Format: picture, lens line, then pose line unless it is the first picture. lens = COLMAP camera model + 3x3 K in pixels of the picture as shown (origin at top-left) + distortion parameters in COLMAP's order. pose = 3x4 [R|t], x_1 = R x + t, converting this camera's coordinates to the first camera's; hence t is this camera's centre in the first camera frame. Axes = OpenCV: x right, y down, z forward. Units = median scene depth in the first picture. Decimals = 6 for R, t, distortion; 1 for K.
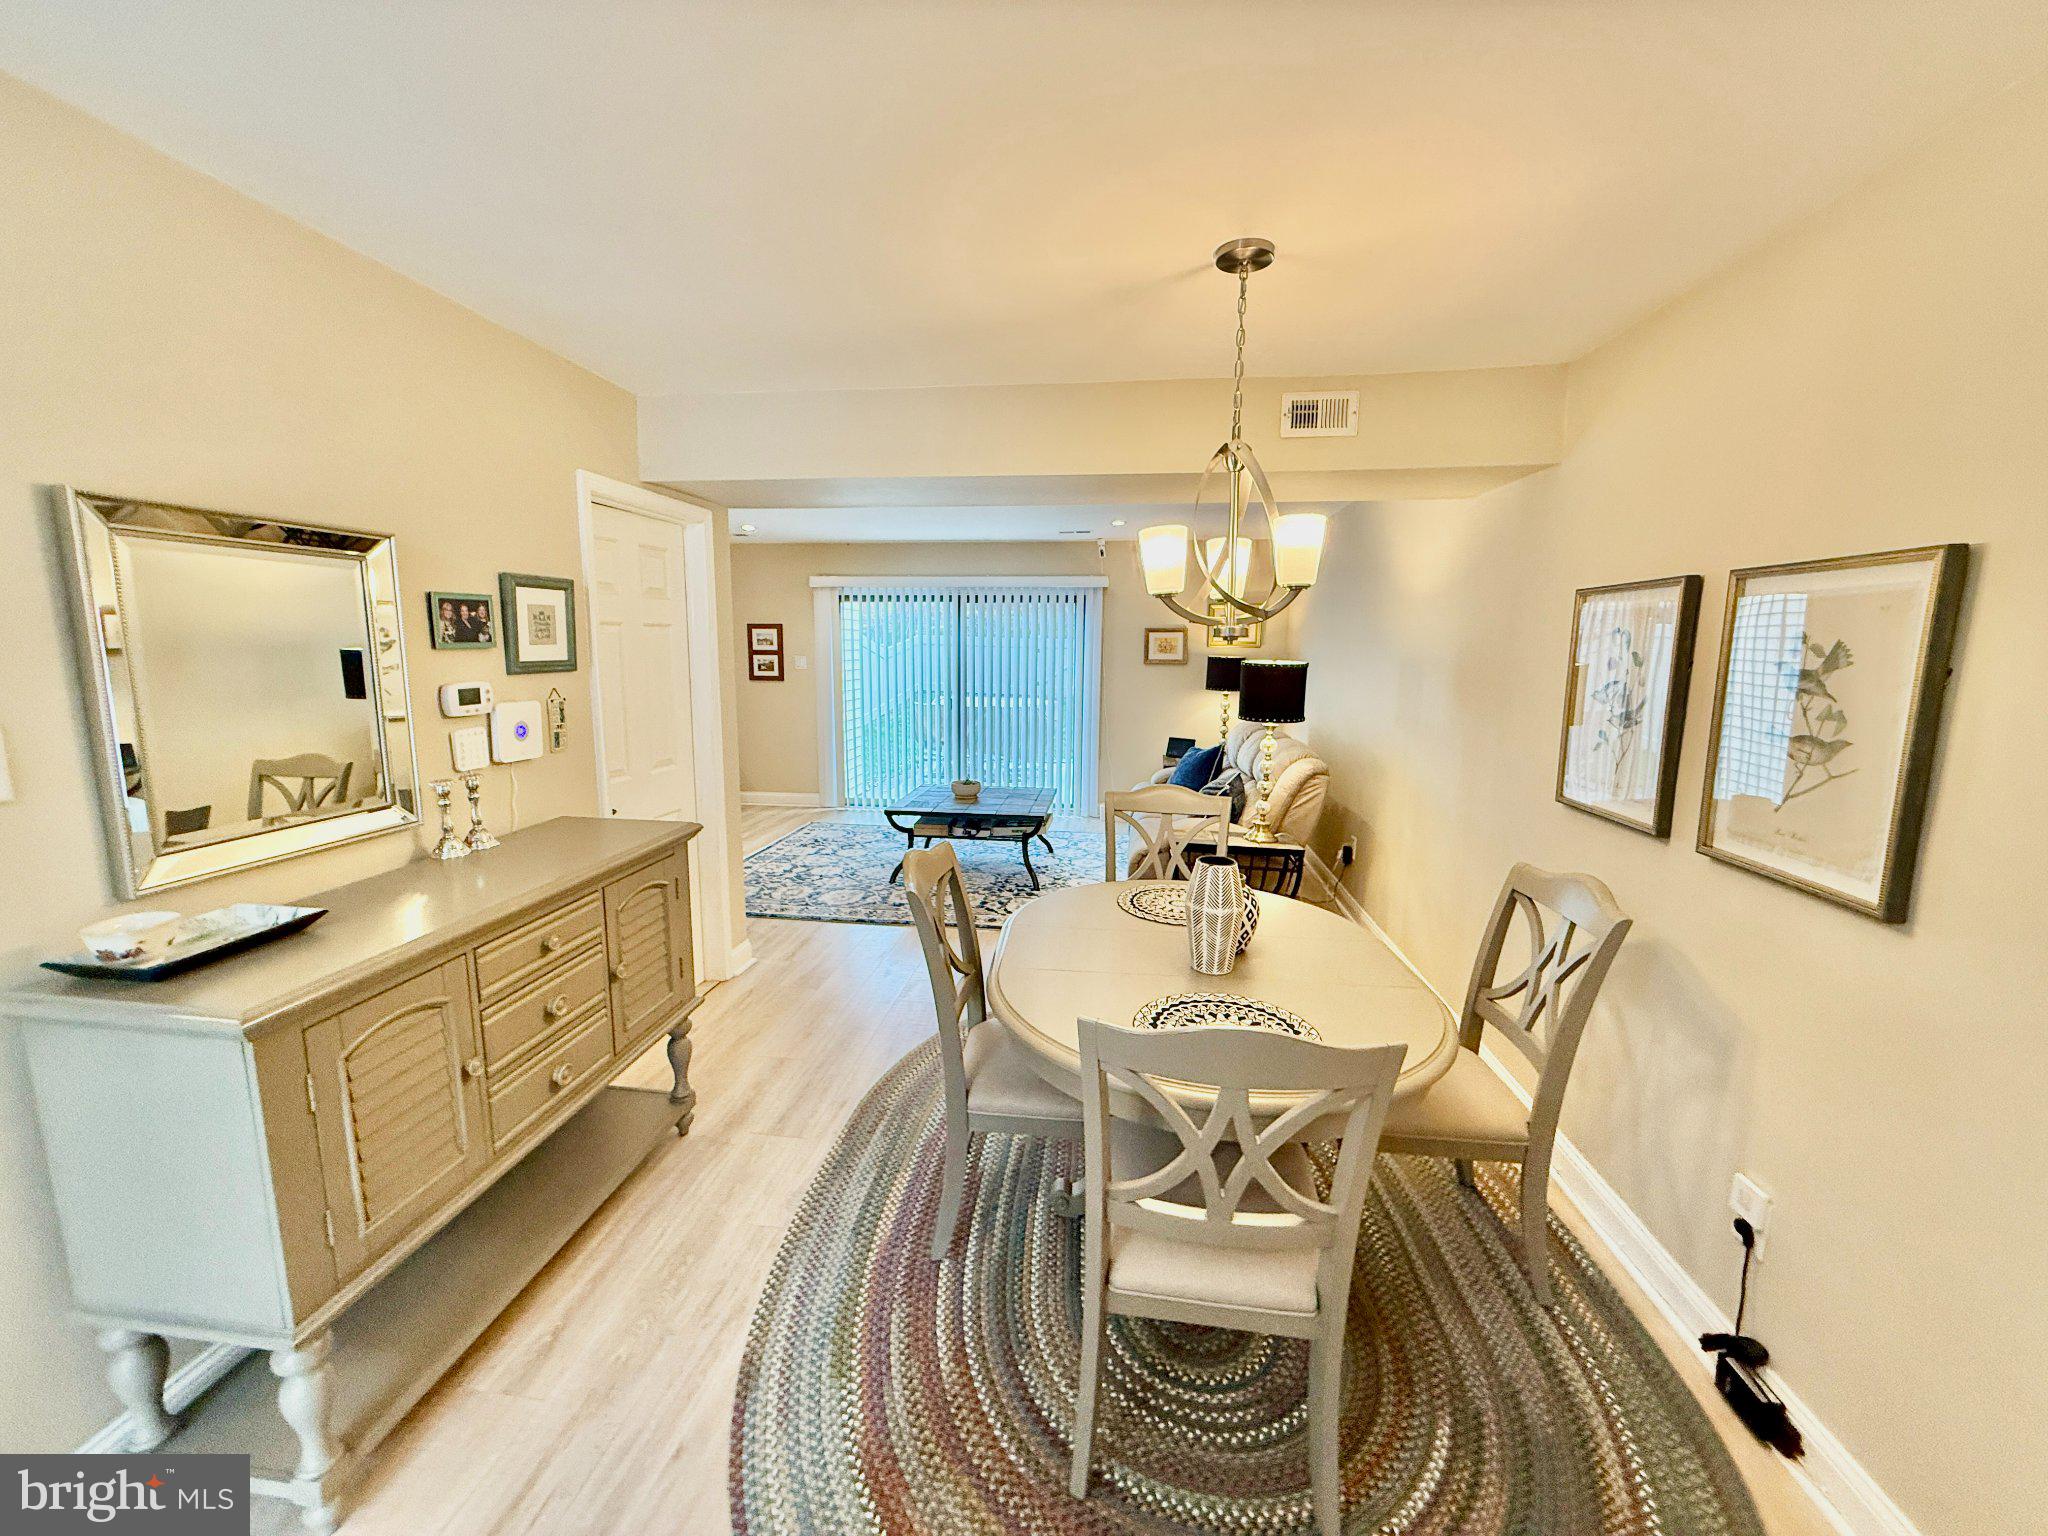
lens RADIAL K [[812.8, 0, 1017.8], [0, 812.8, 767.1], [0, 0, 1]] dist [-0.000537, 0.000493]
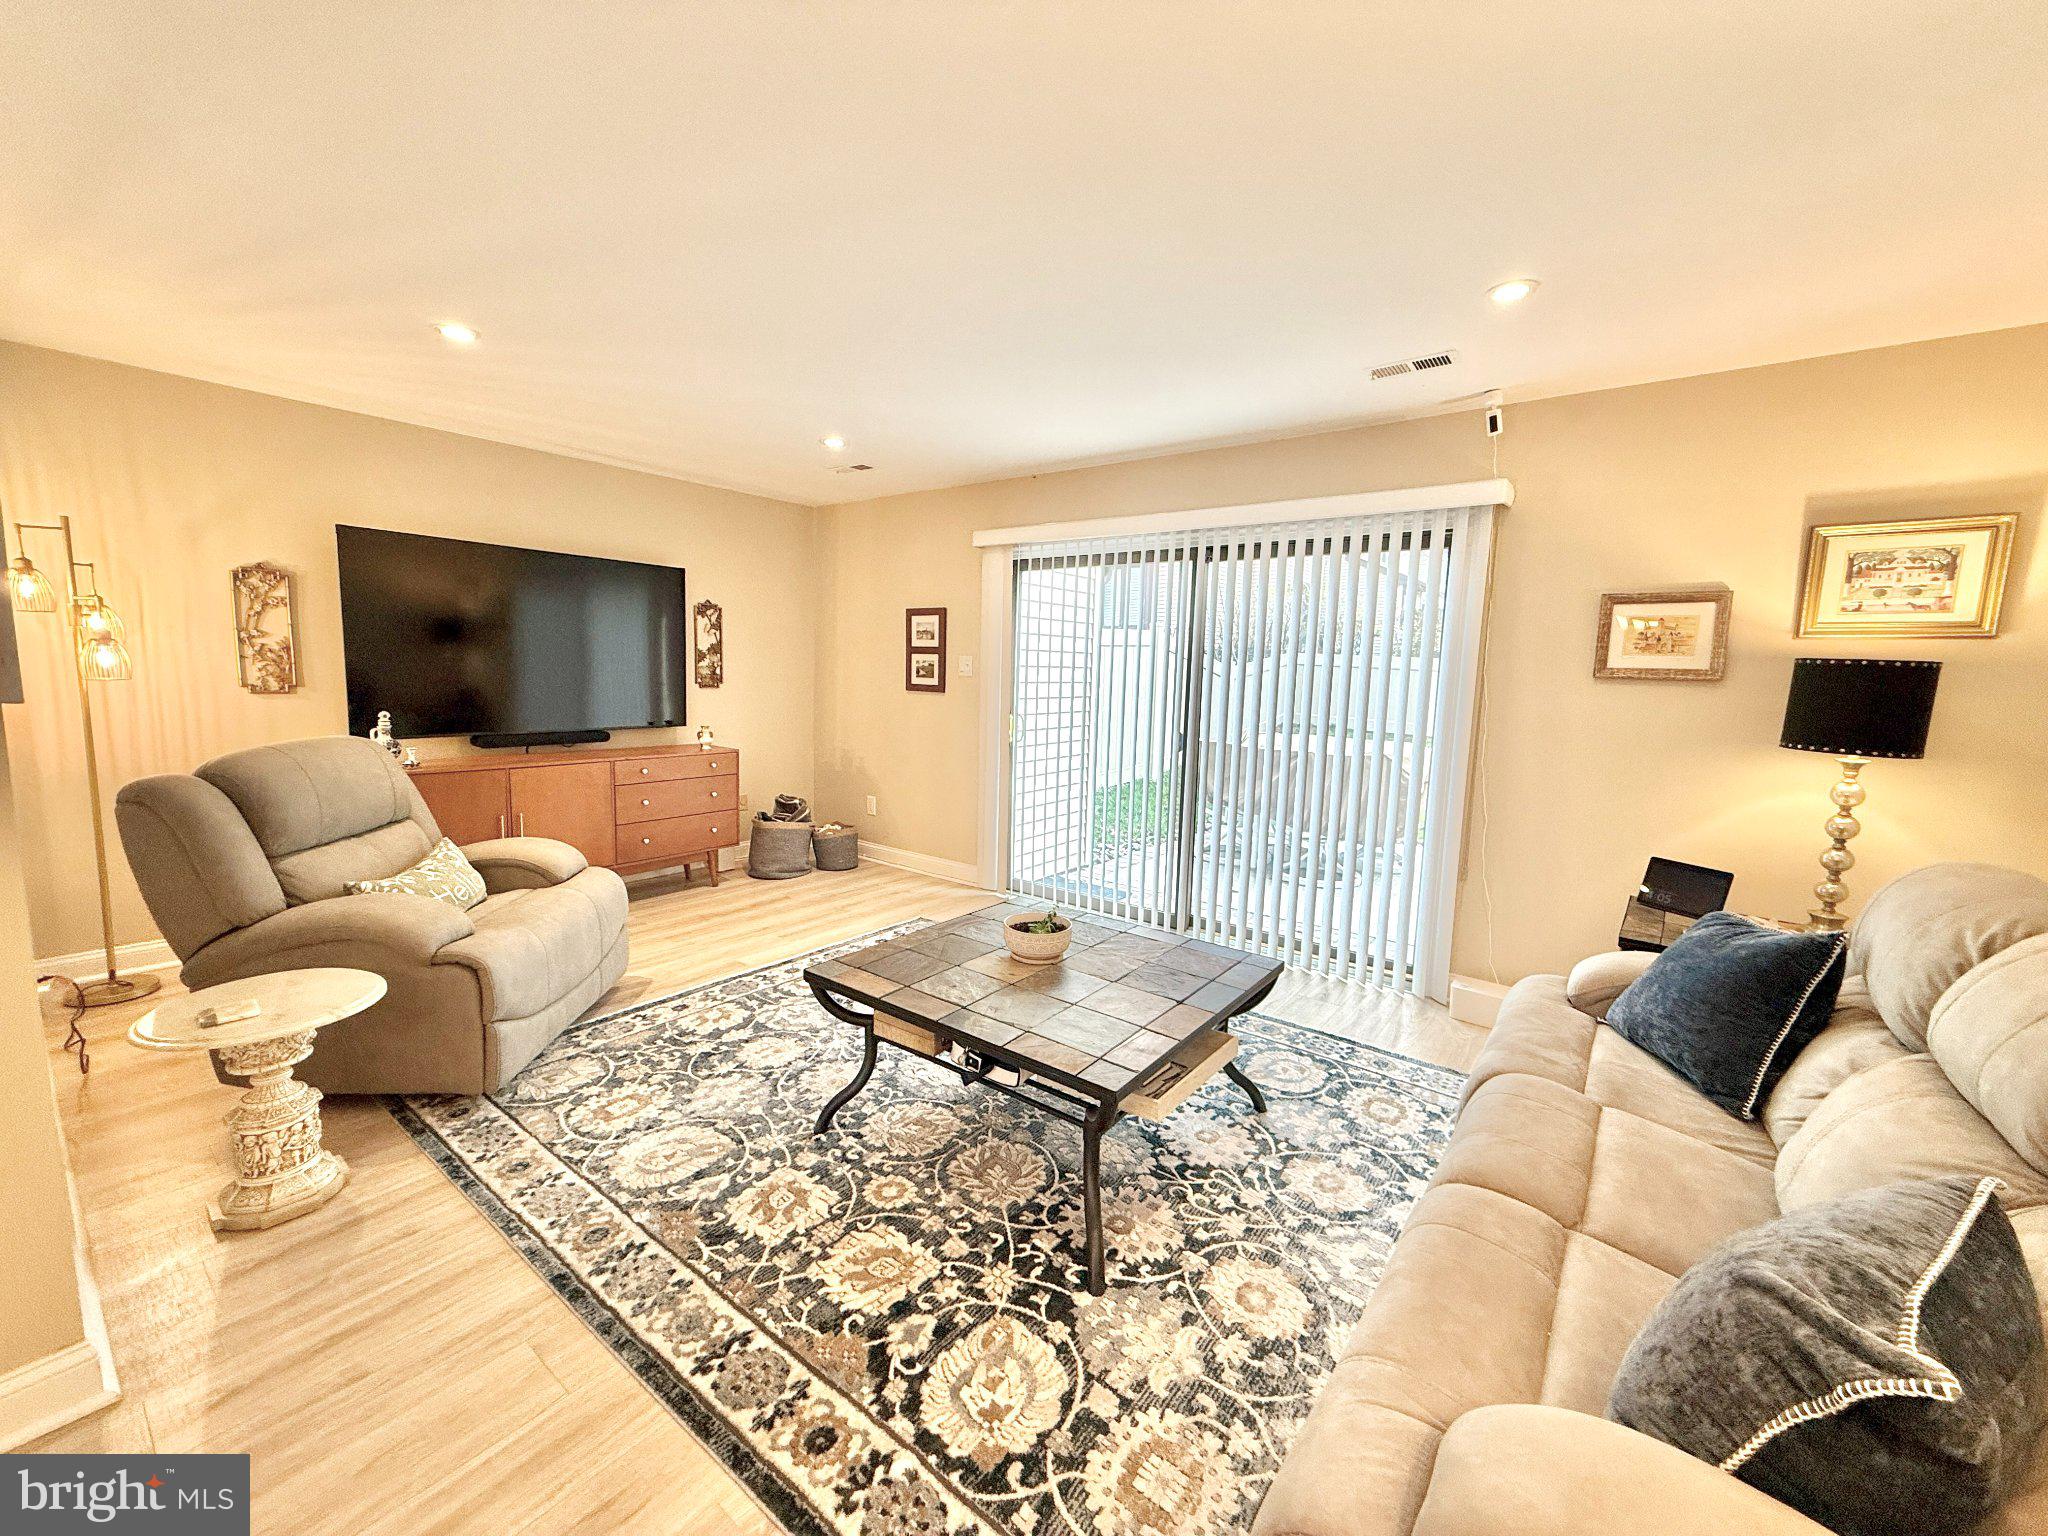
lens RADIAL K [[812.8, 0, 1015.3], [0, 812.8, 765.8], [0, 0, 1]] dist [-0.000537, 0.000493]
pose [[0.865048, 0.077279, -0.495701, 0.145203], [-0.095375, 0.995378, -0.011260, -0.063510], [0.492539, 0.057018, 0.868420, 0.648044]]
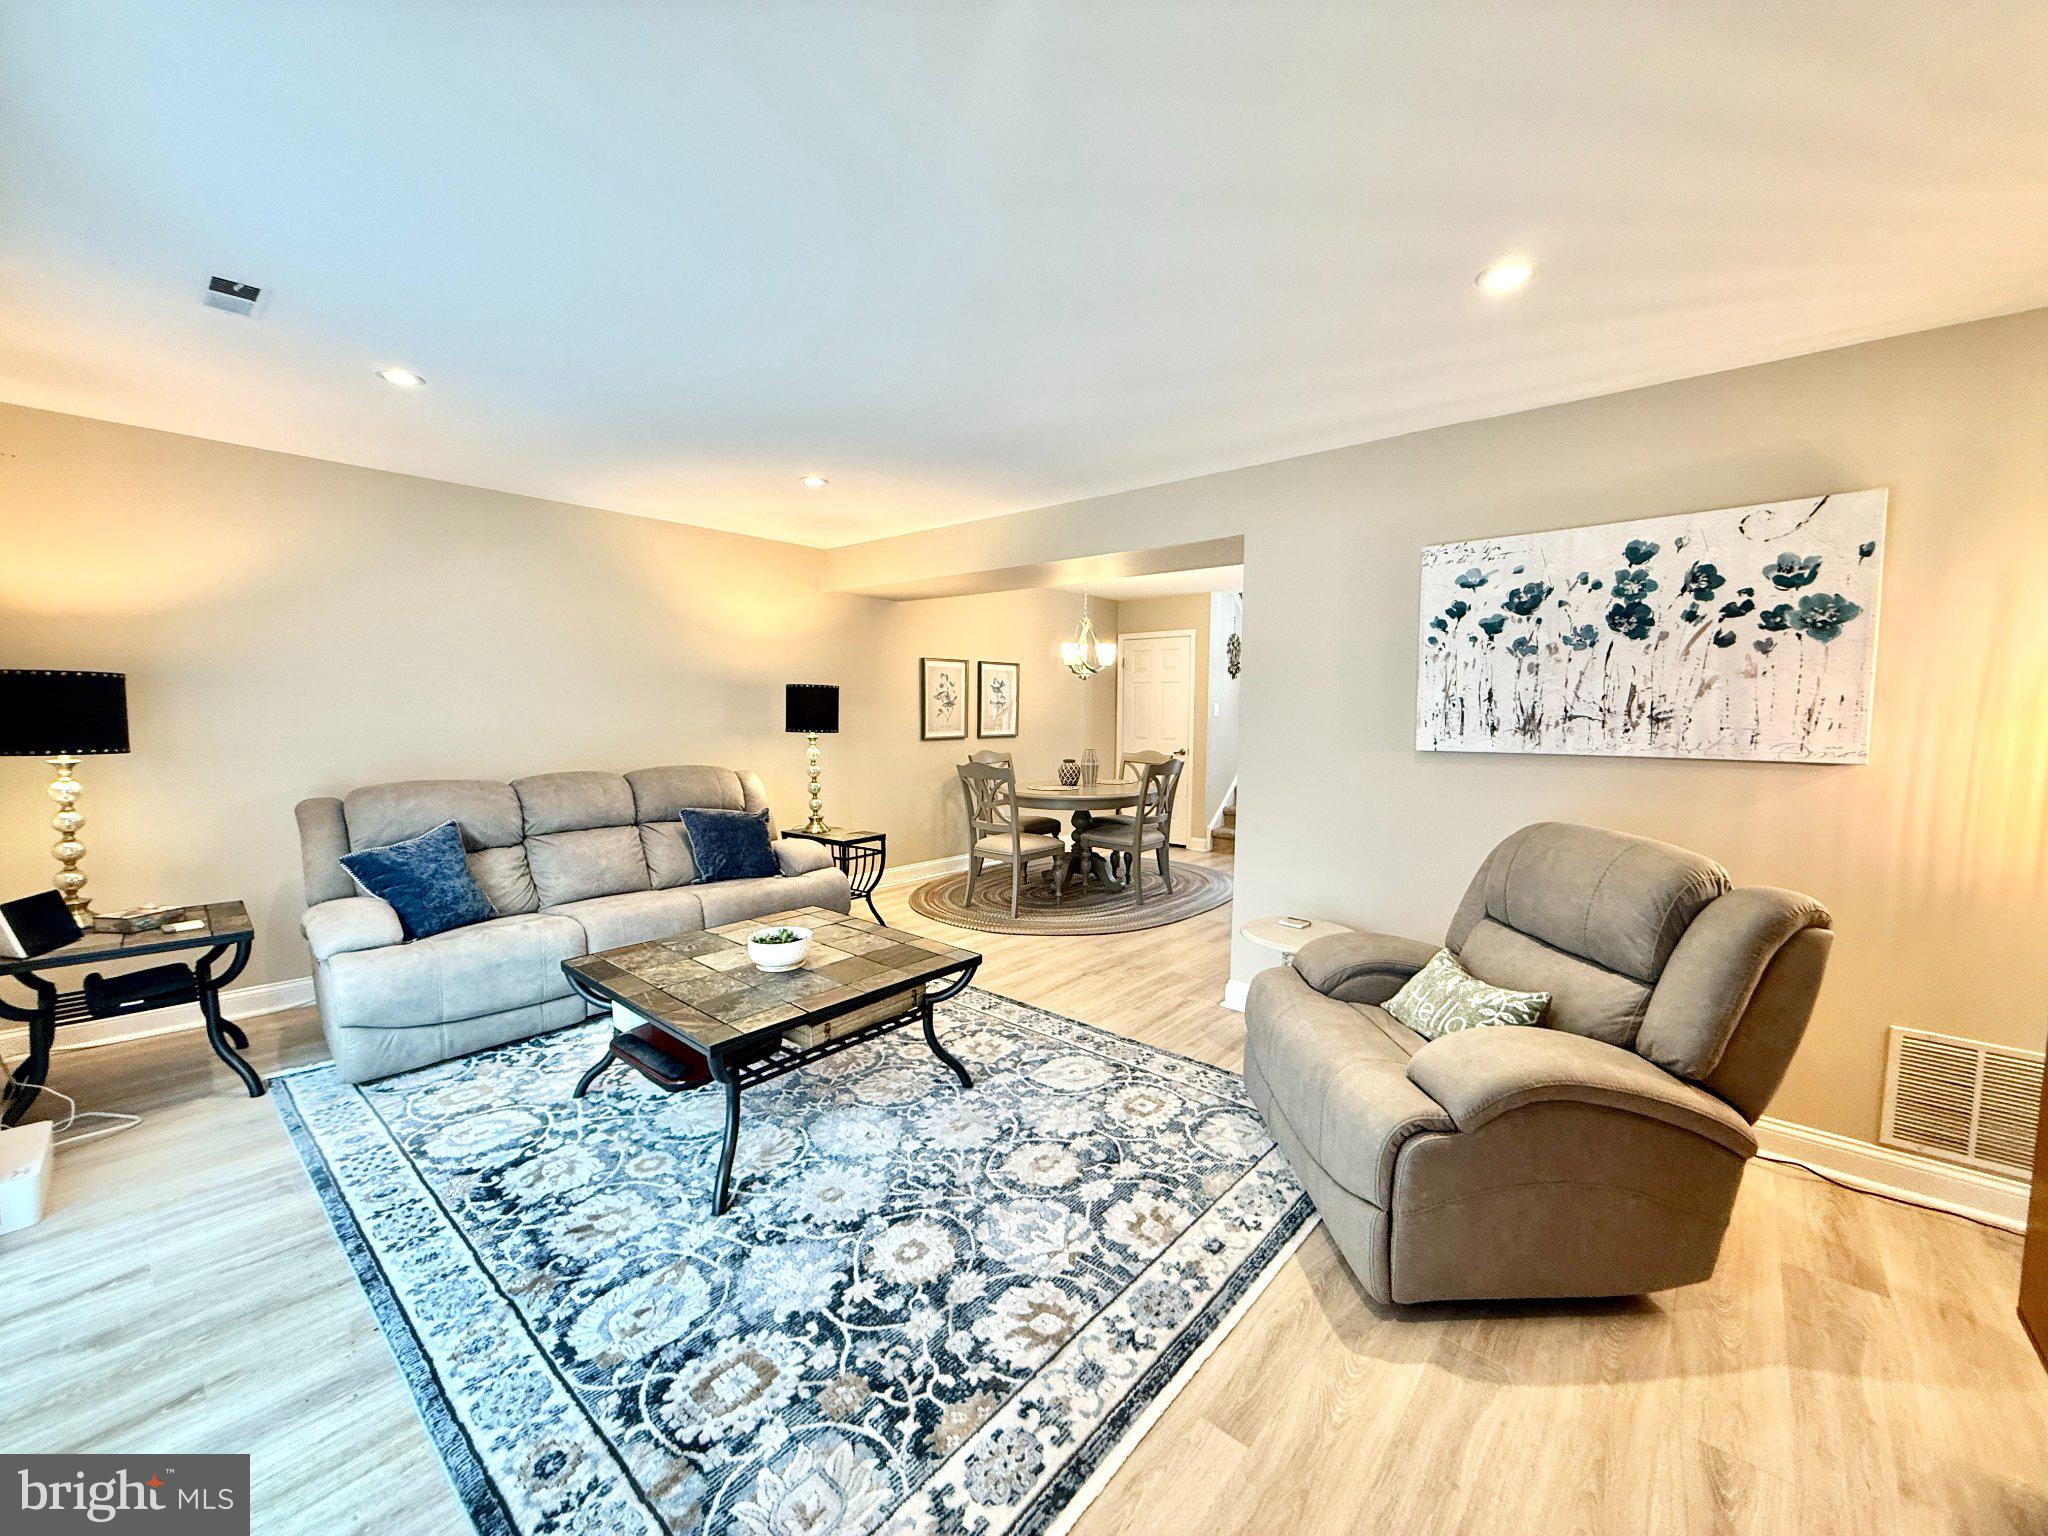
lens RADIAL K [[812.8, 0, 1016.8], [0, 812.8, 760.8], [0, 0, 1]] dist [-0.000537, 0.000493]
pose [[-0.828524, -0.058604, 0.556878, -0.476424], [0.065982, 0.977362, 0.201022, -0.183967], [-0.556052, 0.203296, -0.805901, 1.377648]]
